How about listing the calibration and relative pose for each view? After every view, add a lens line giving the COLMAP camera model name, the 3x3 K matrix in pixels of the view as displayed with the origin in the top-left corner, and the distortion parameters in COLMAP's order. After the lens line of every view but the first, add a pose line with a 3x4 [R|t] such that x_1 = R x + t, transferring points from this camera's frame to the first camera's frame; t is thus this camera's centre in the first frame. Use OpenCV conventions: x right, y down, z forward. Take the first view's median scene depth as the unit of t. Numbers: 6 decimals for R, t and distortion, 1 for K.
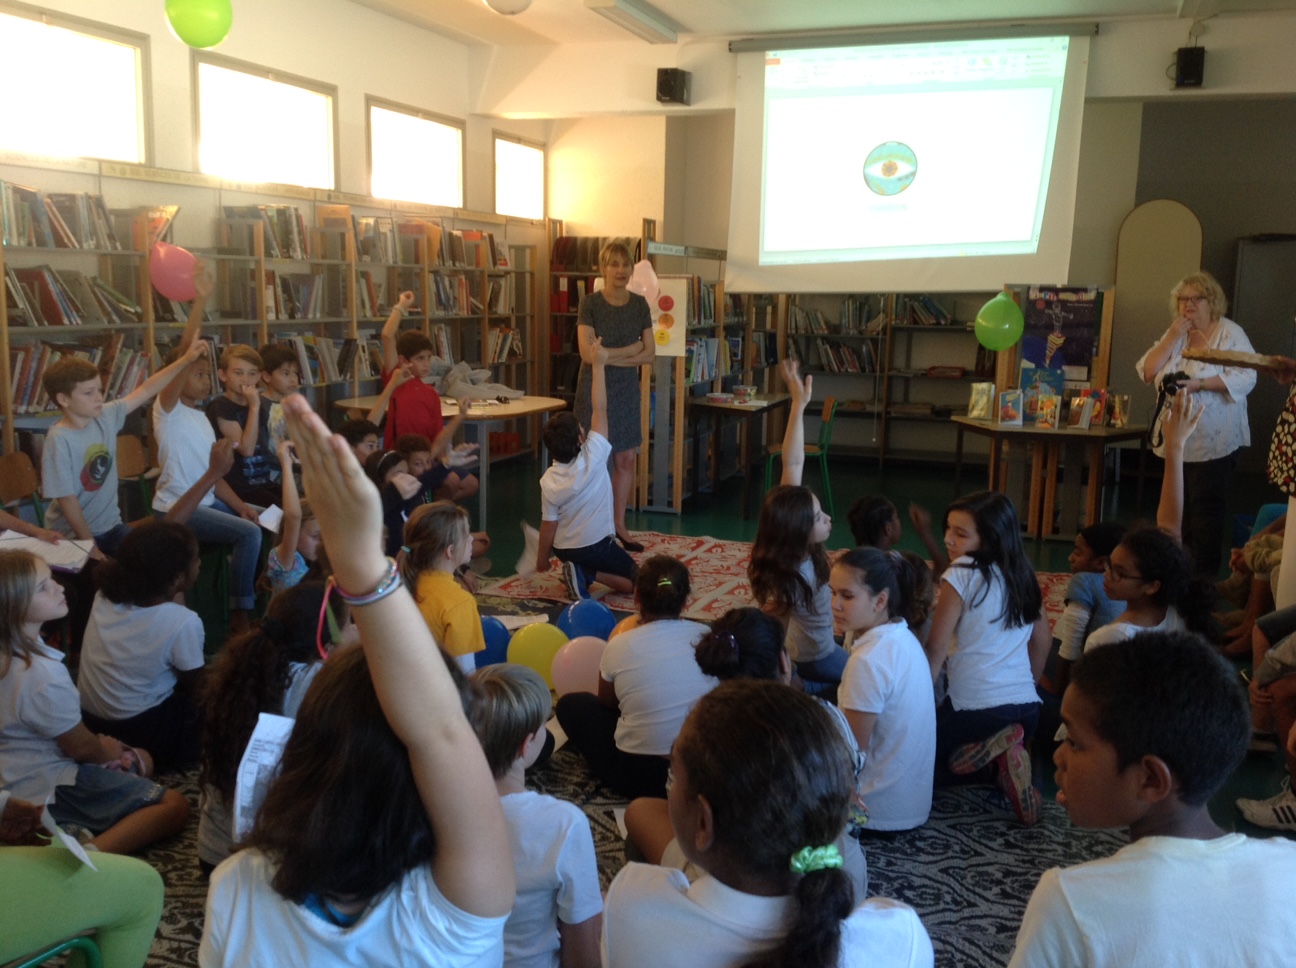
lens RADIAL K [[1189.3, 0, 645.3], [0, 1189.3, 457.7], [0, 0, 1]] dist [0.143367, -0.388703]
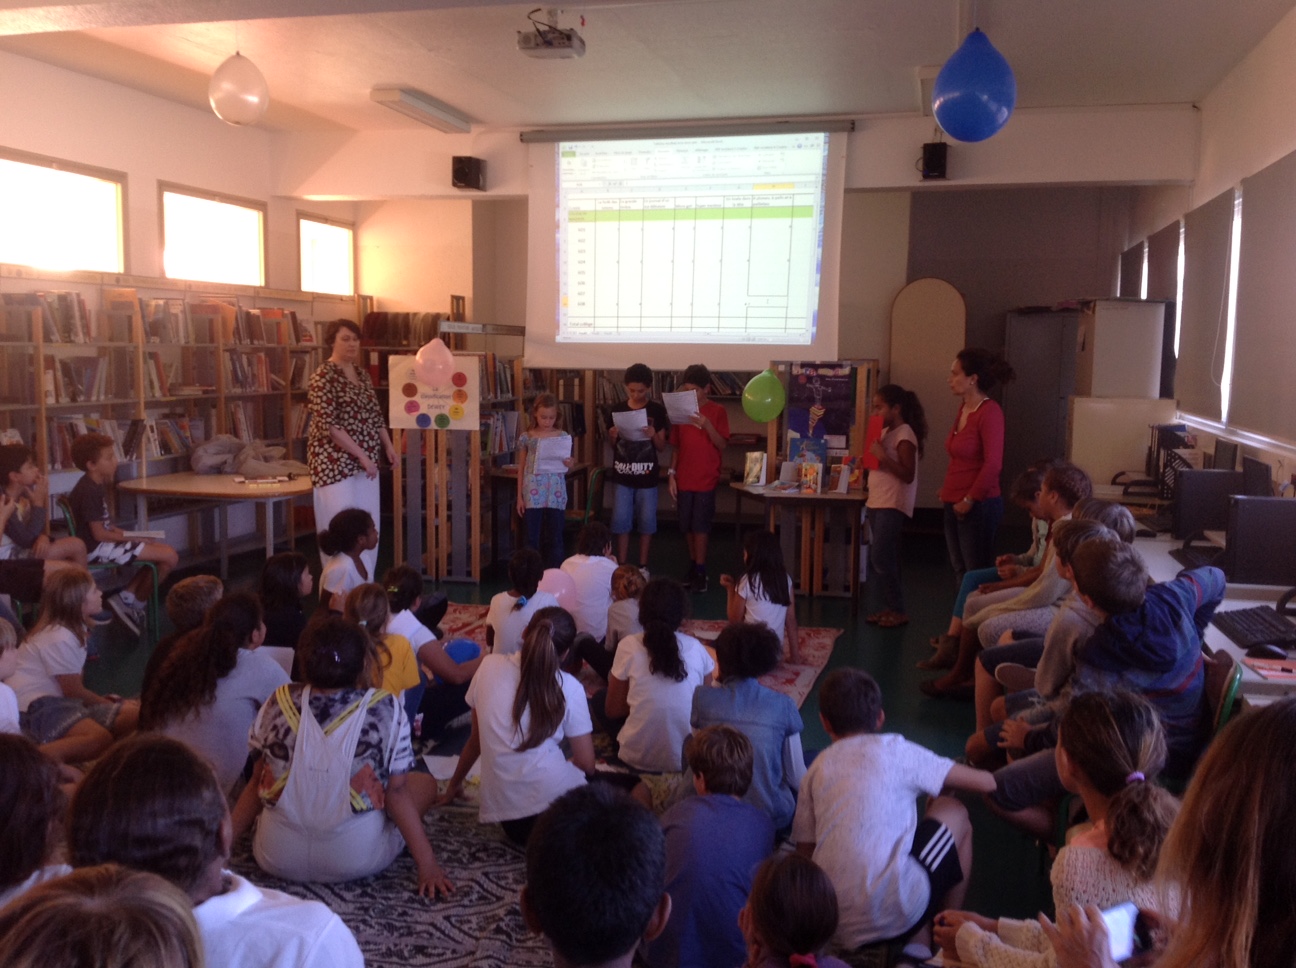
lens RADIAL K [[1189.3, 0, 645.3], [0, 1189.3, 457.7], [0, 0, 1]] dist [0.143367, -0.388703]
pose [[0.993433, -0.018590, 0.112894, 0.058843], [0.024304, 0.998481, -0.049451, -0.006231], [-0.111803, 0.051870, 0.992376, -0.046664]]
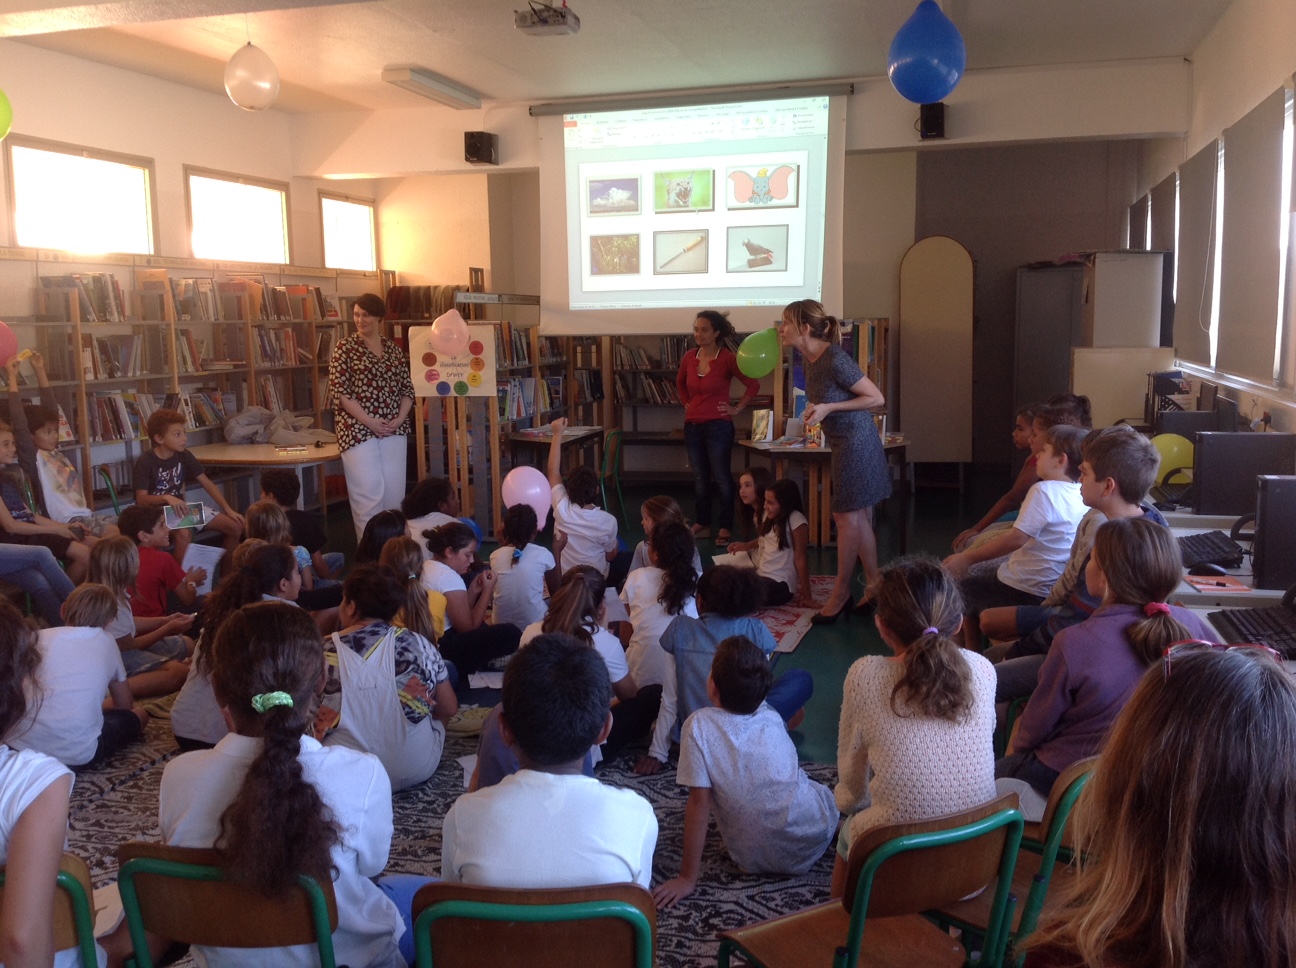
lens RADIAL K [[1189.3, 0, 645.3], [0, 1189.3, 457.7], [0, 0, 1]] dist [0.143367, -0.388703]
pose [[0.995515, -0.046670, 0.082286, 0.075420], [0.048992, 0.998450, -0.026422, 0.005940], [-0.080925, 0.030335, 0.996258, -0.088456]]
